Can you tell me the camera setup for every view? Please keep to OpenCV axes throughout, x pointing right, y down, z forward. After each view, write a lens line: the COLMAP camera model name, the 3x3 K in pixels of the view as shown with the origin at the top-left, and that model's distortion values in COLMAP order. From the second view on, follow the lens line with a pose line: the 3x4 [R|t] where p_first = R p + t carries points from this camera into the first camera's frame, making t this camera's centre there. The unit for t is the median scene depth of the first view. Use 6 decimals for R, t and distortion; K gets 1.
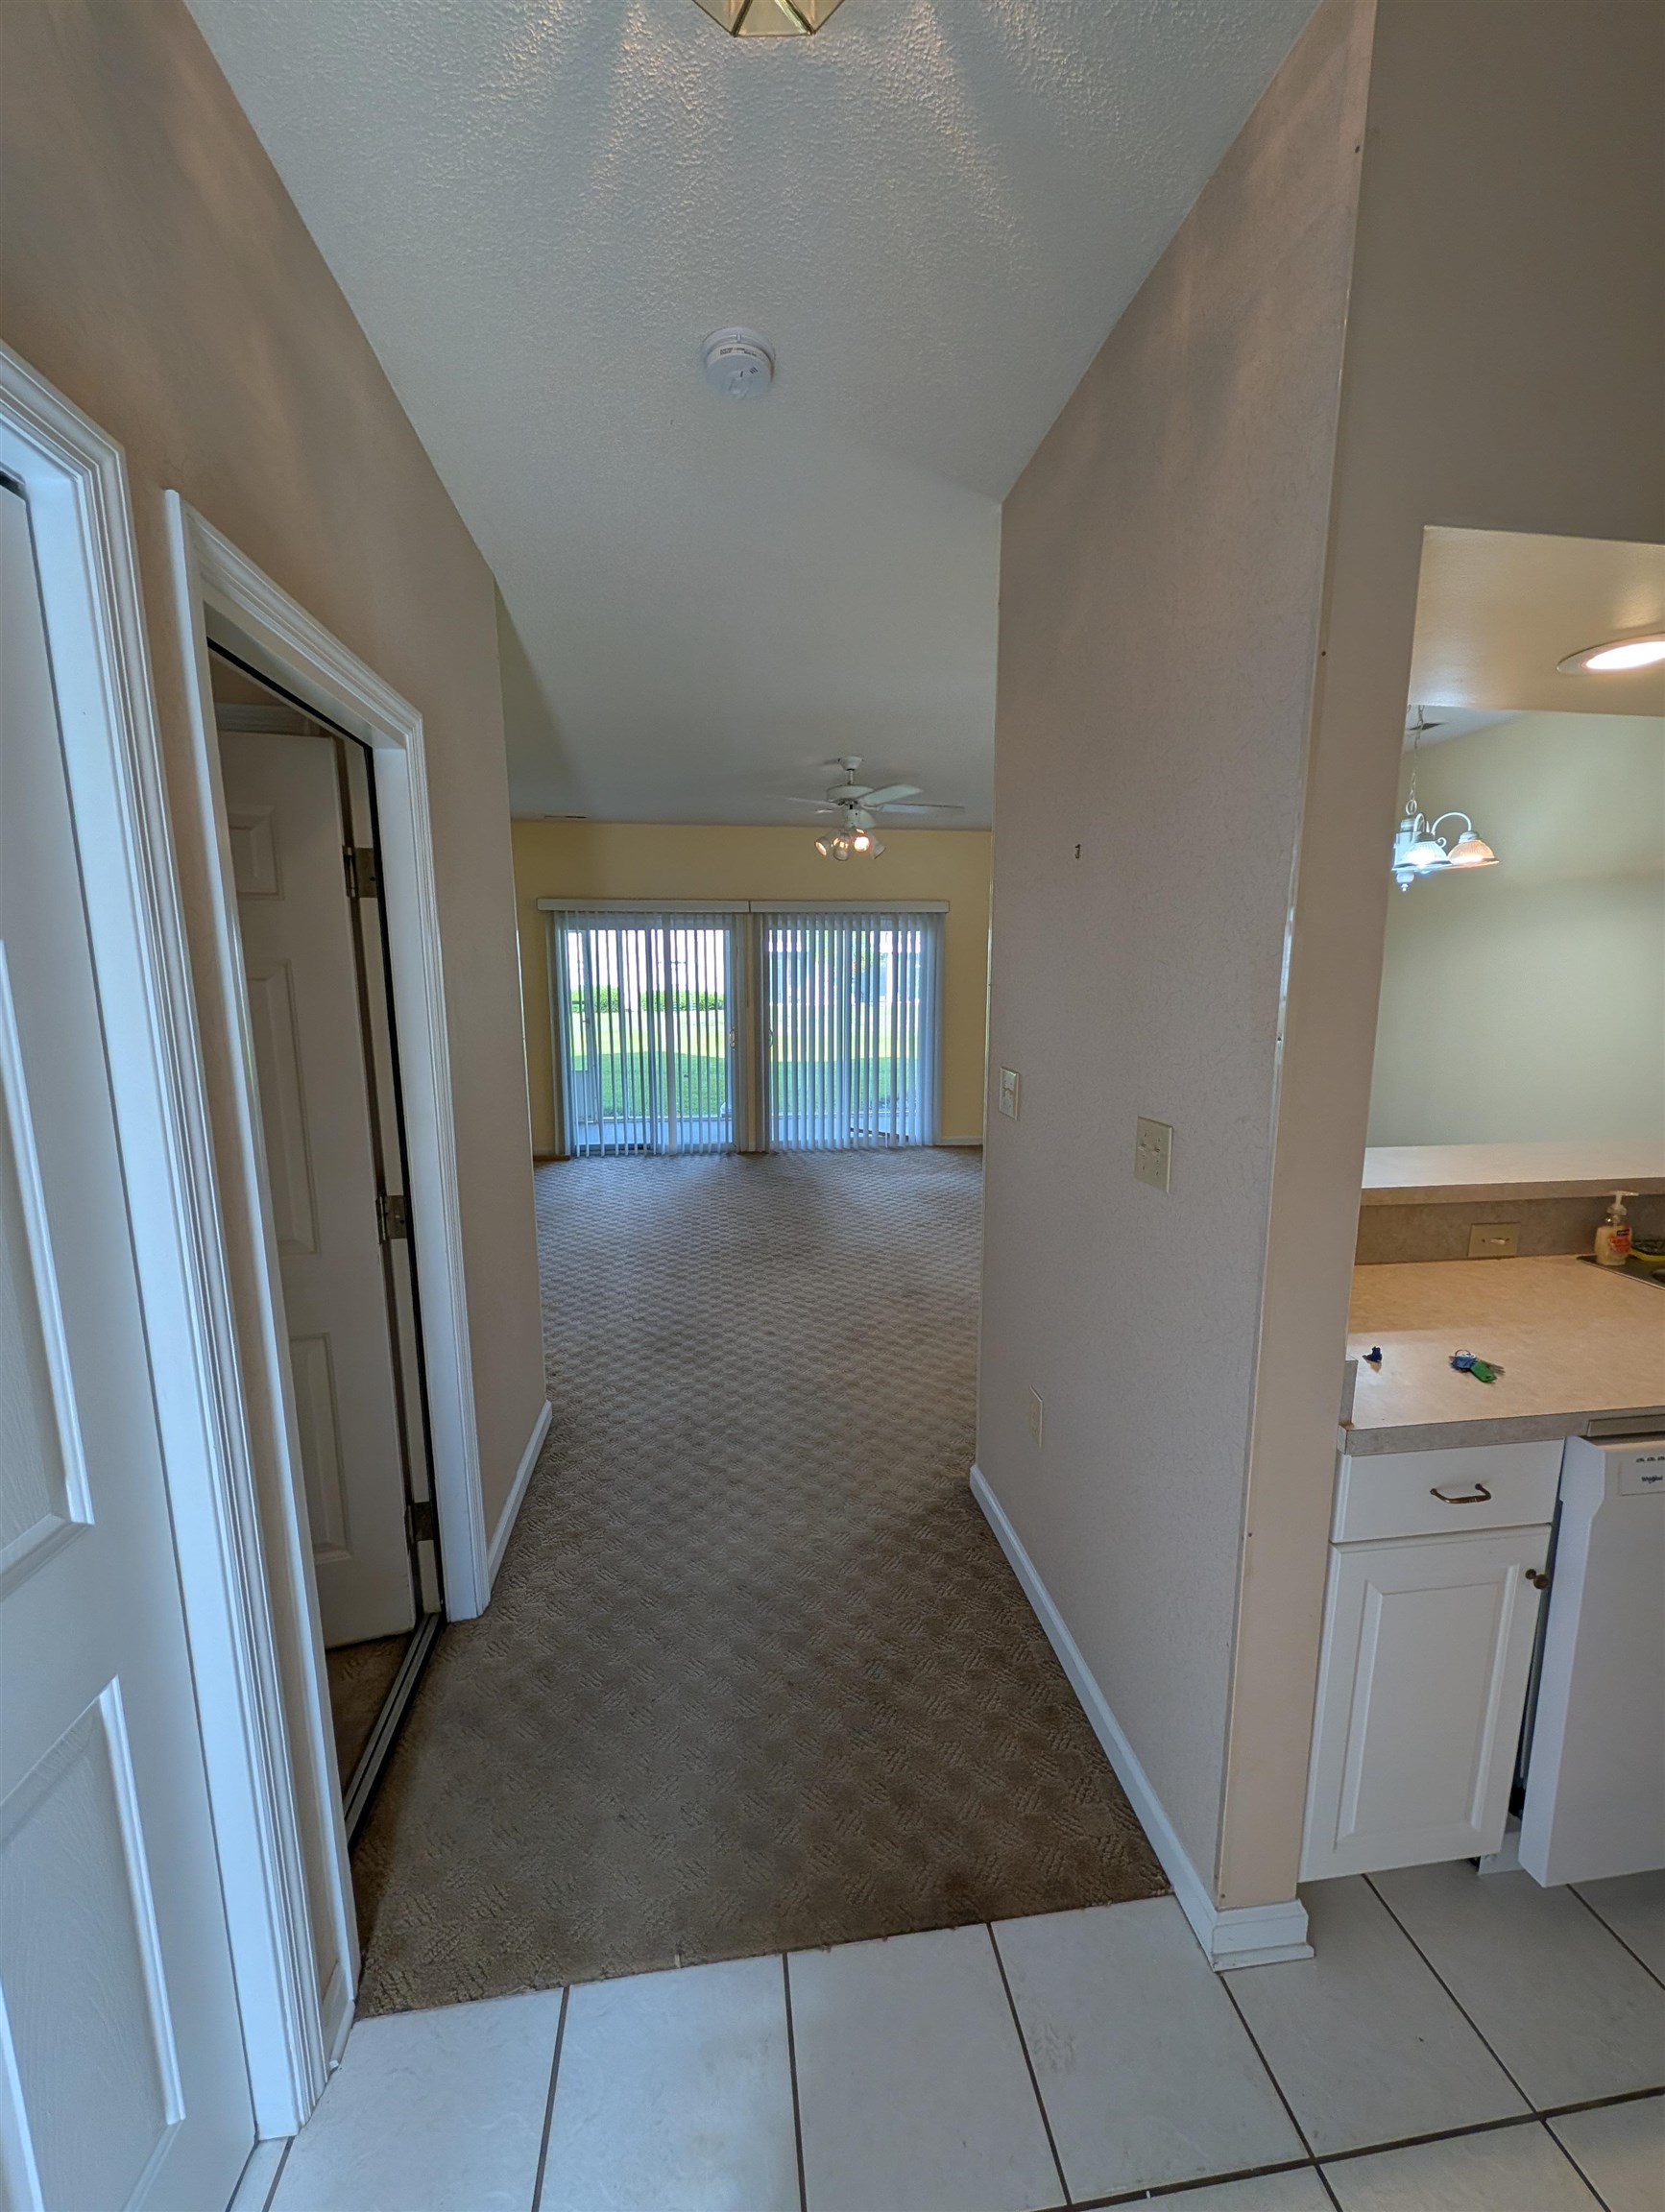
lens RADIAL K [[847.5, 0, 825.1], [0, 847.5, 1104.6], [0, 0, 1]] dist [-0.000739, -0.000354]
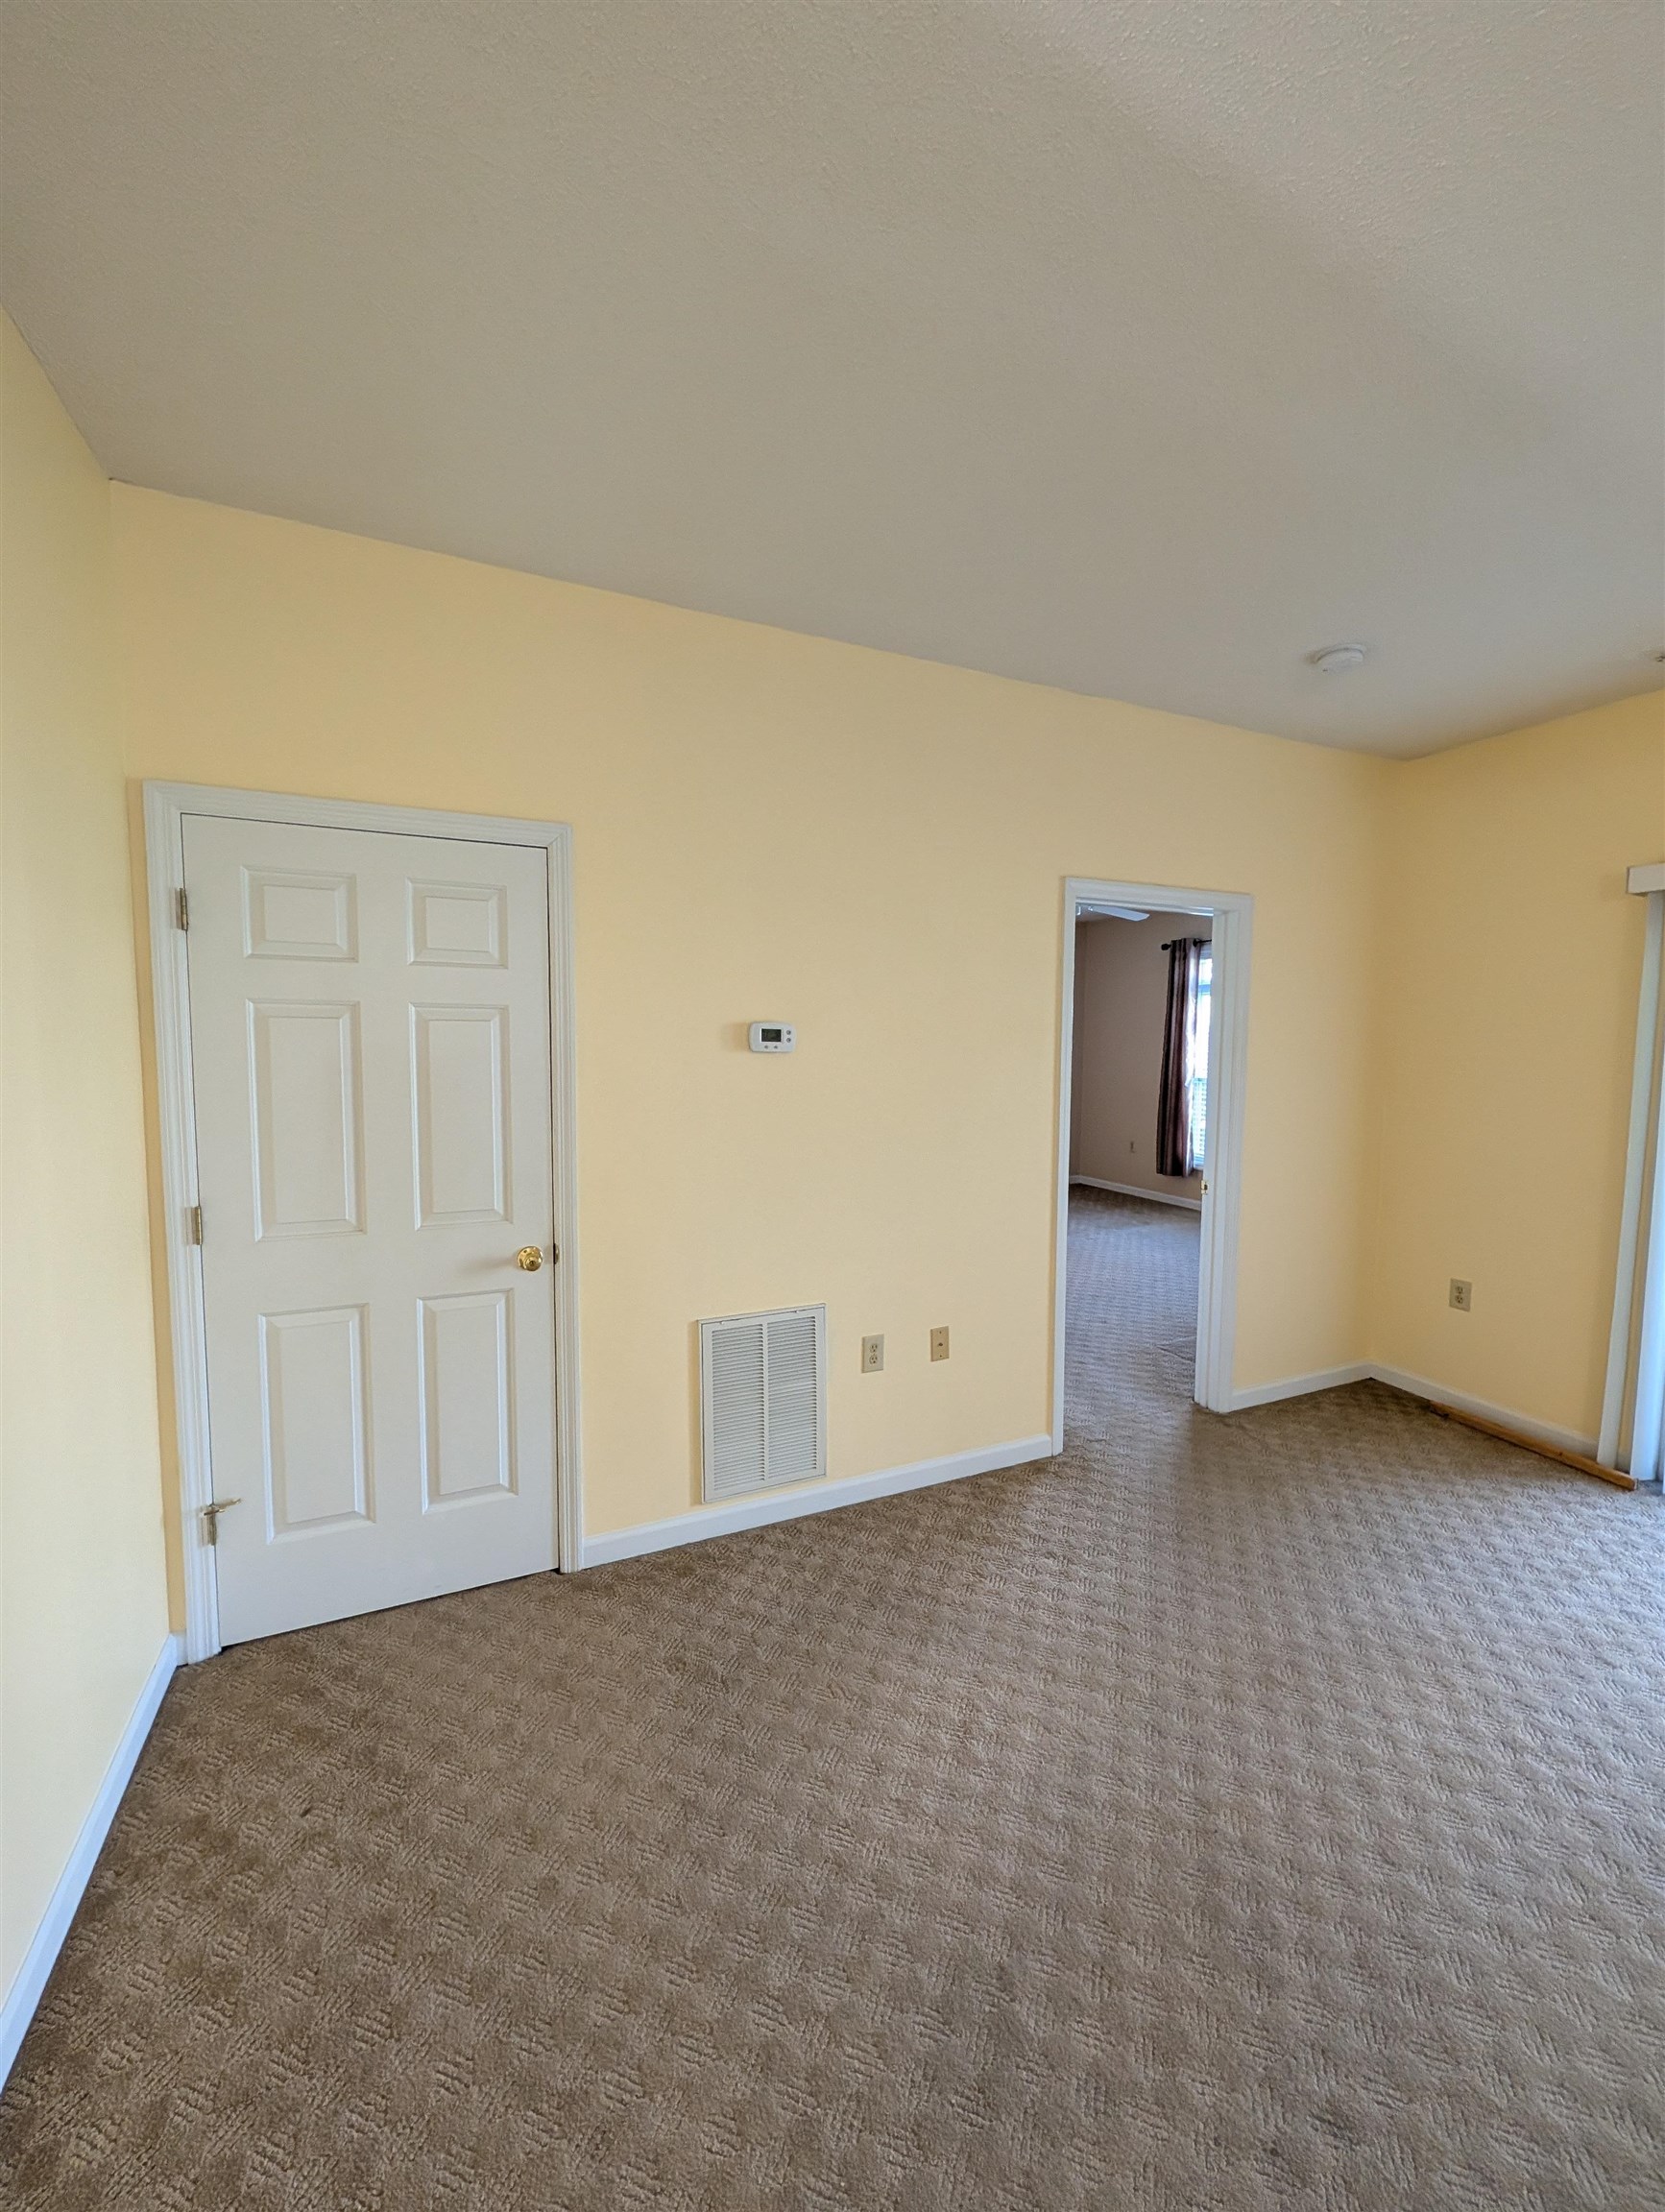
lens RADIAL K [[847.5, 0, 825.1], [0, 847.5, 1104.6], [0, 0, 1]] dist [-0.000739, -0.000354]
pose [[0.282136, 0.077143, -0.956268, -0.033612], [-0.153424, 0.987561, 0.034402, -0.073365], [0.947027, 0.137009, 0.290462, 0.483776]]
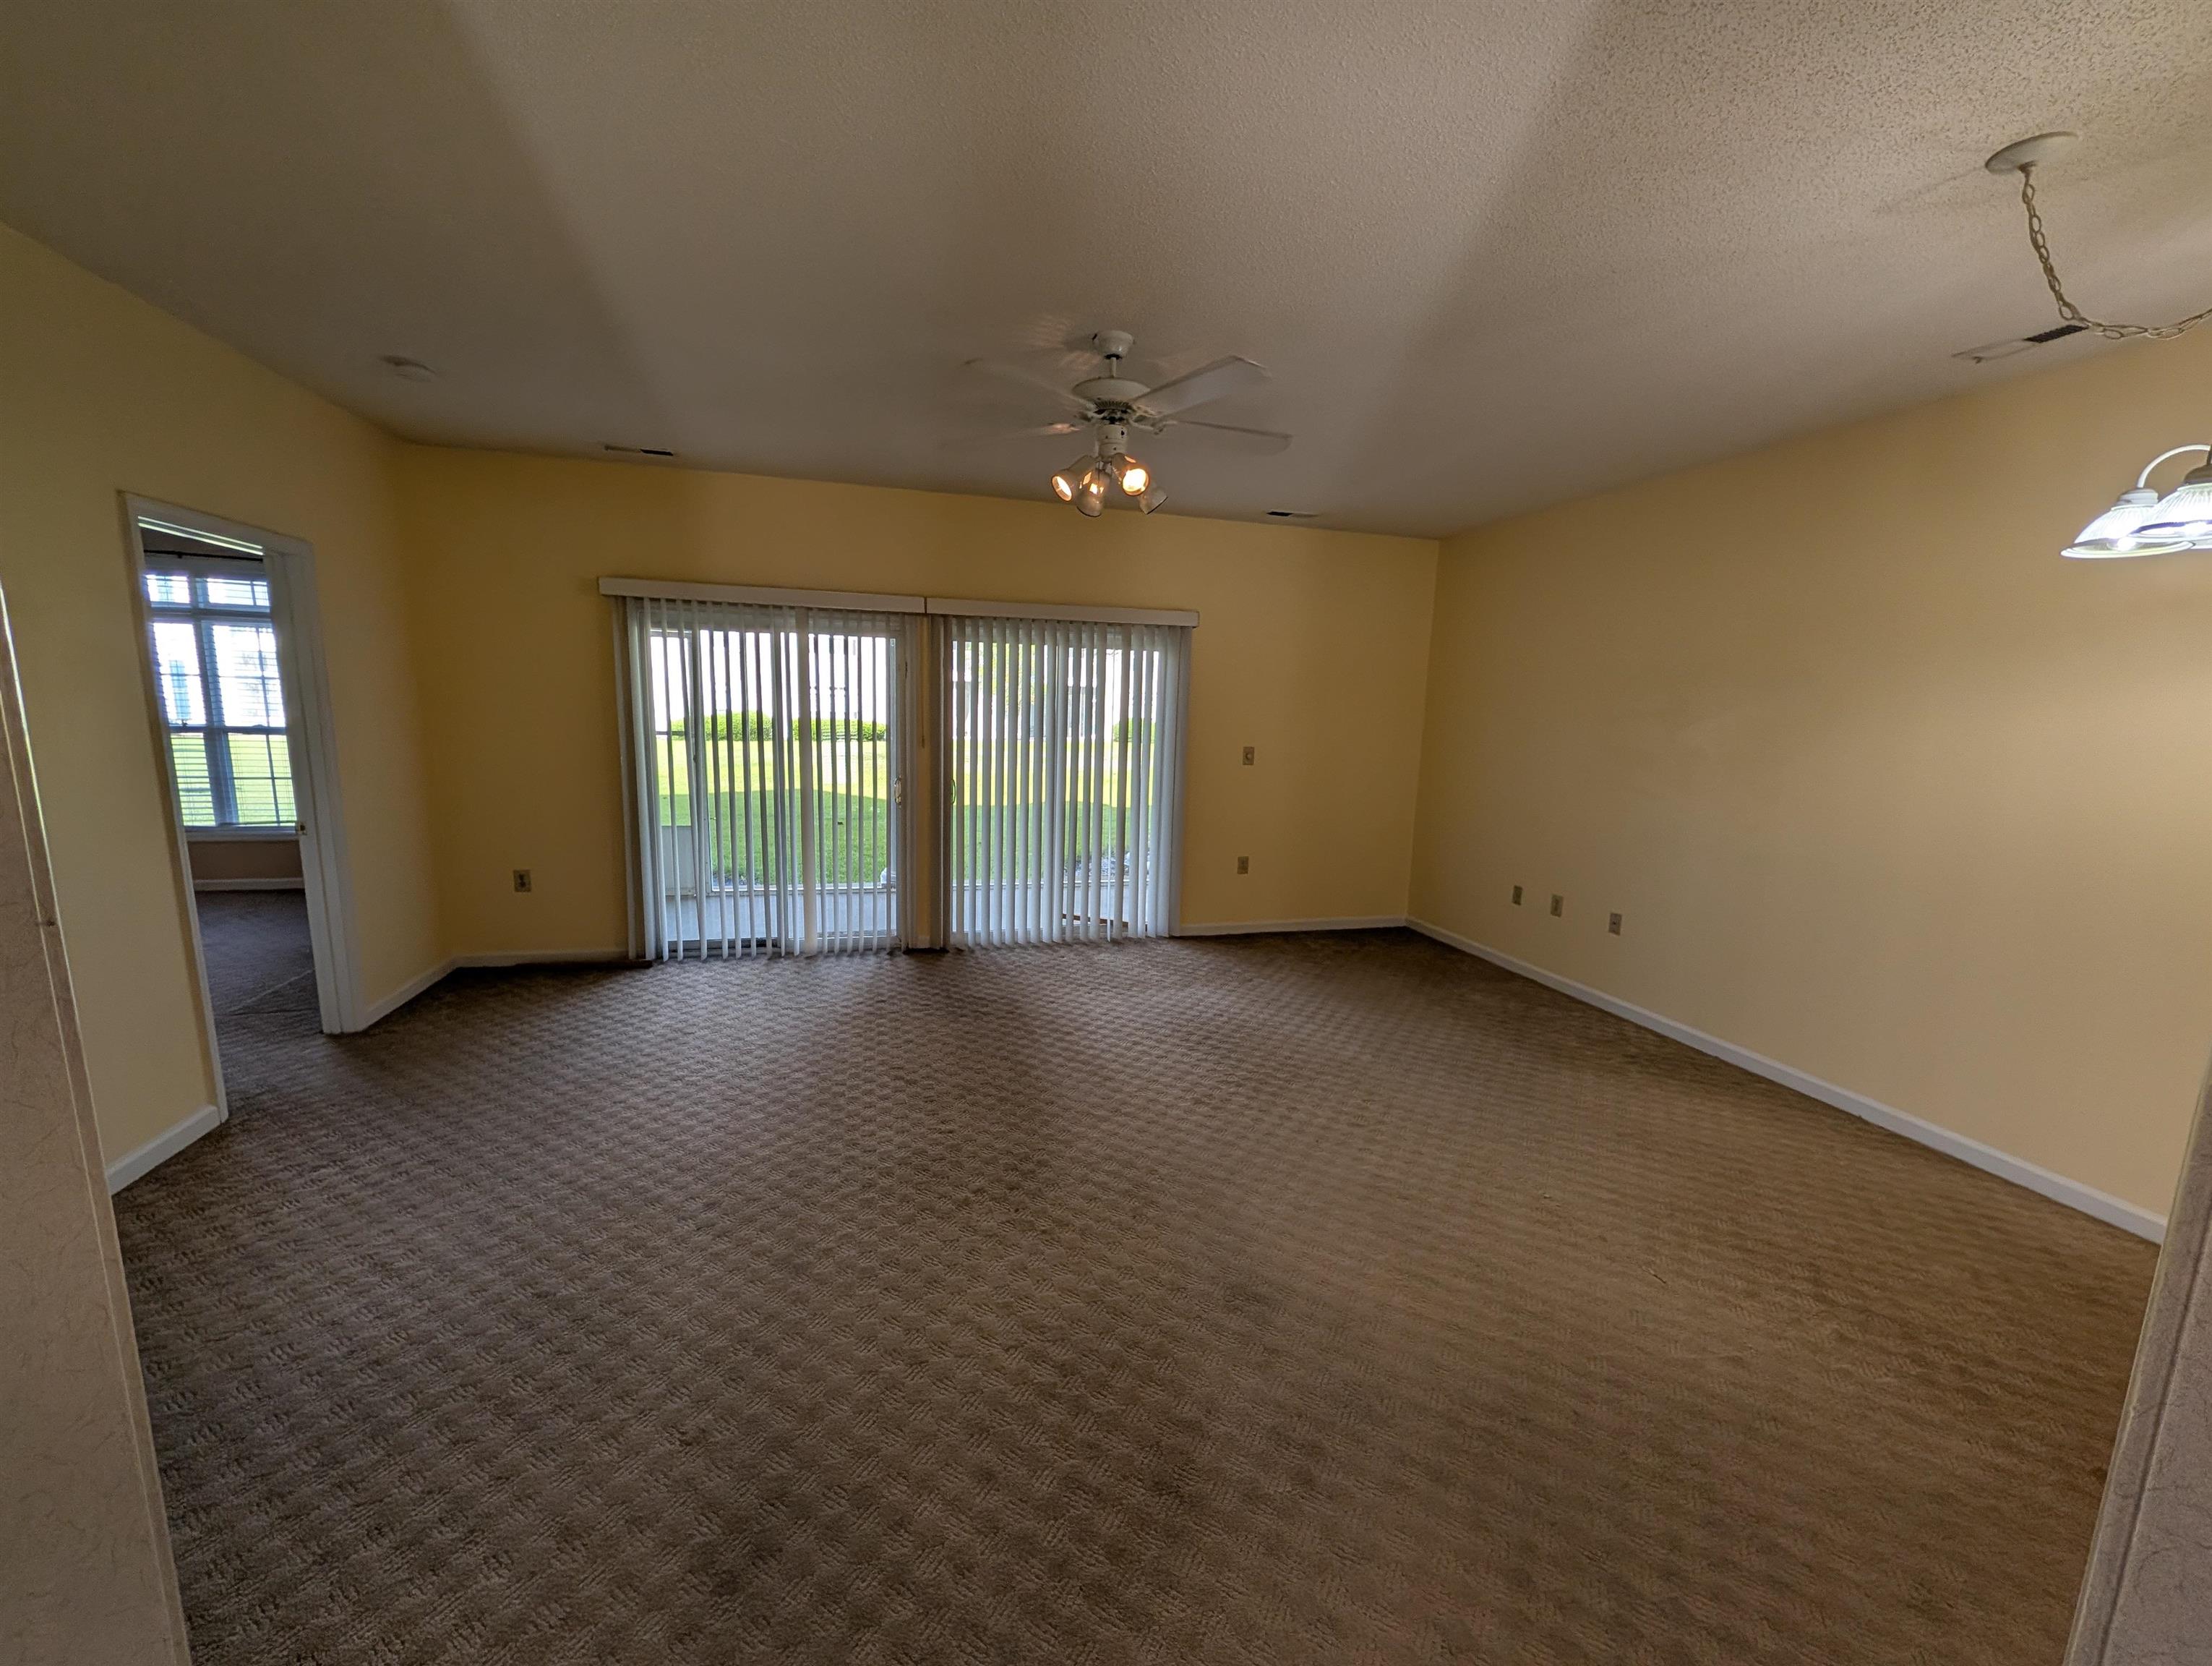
lens RADIAL K [[847.6, 0, 1113.8], [0, 847.6, 838.0], [0, 0, 1]] dist [-0.000739, -0.000354]
pose [[0.989440, 0.008330, 0.144707, -0.033758], [-0.008686, 0.999961, 0.001832, -0.041852], [-0.144686, -0.003069, 0.989473, 0.274542]]
